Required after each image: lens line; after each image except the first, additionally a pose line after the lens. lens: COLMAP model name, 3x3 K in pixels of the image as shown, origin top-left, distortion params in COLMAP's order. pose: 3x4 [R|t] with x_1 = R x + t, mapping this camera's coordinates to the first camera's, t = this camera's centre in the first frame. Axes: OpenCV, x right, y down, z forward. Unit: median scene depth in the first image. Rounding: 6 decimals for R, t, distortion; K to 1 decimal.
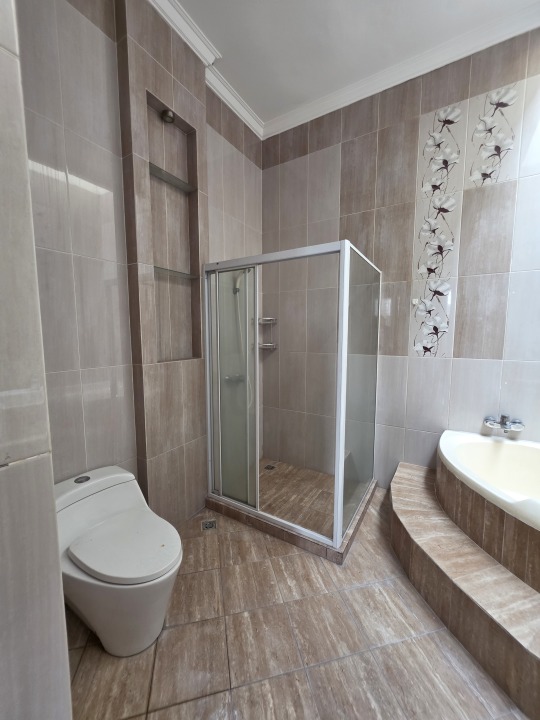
lens RADIAL K [[287.7, 0, 270.6], [0, 287.7, 360.2], [0, 0, 1]] dist [-0.004163, 0.000778]
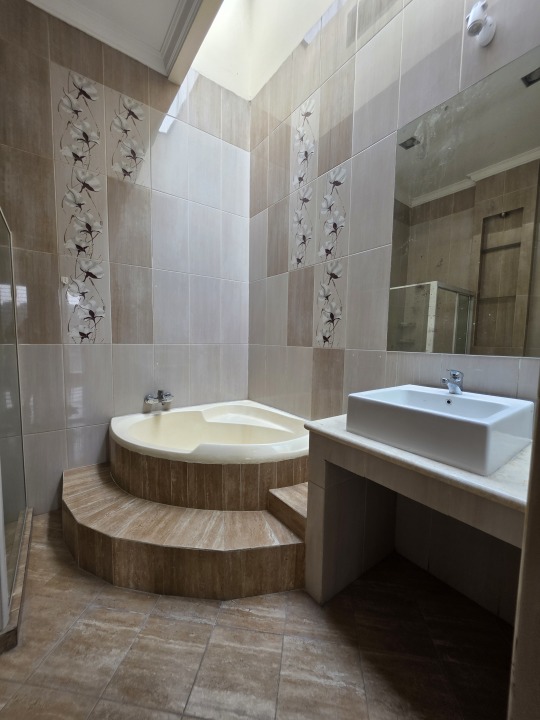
lens RADIAL K [[287.7, 0, 269.4], [0, 287.7, 361.2], [0, 0, 1]] dist [-0.004163, 0.000778]
pose [[0.379591, -0.069349, 0.922551, -0.085781], [0.076801, 0.996107, 0.043278, 0.055277], [-0.921961, 0.054425, 0.383440, 0.134045]]
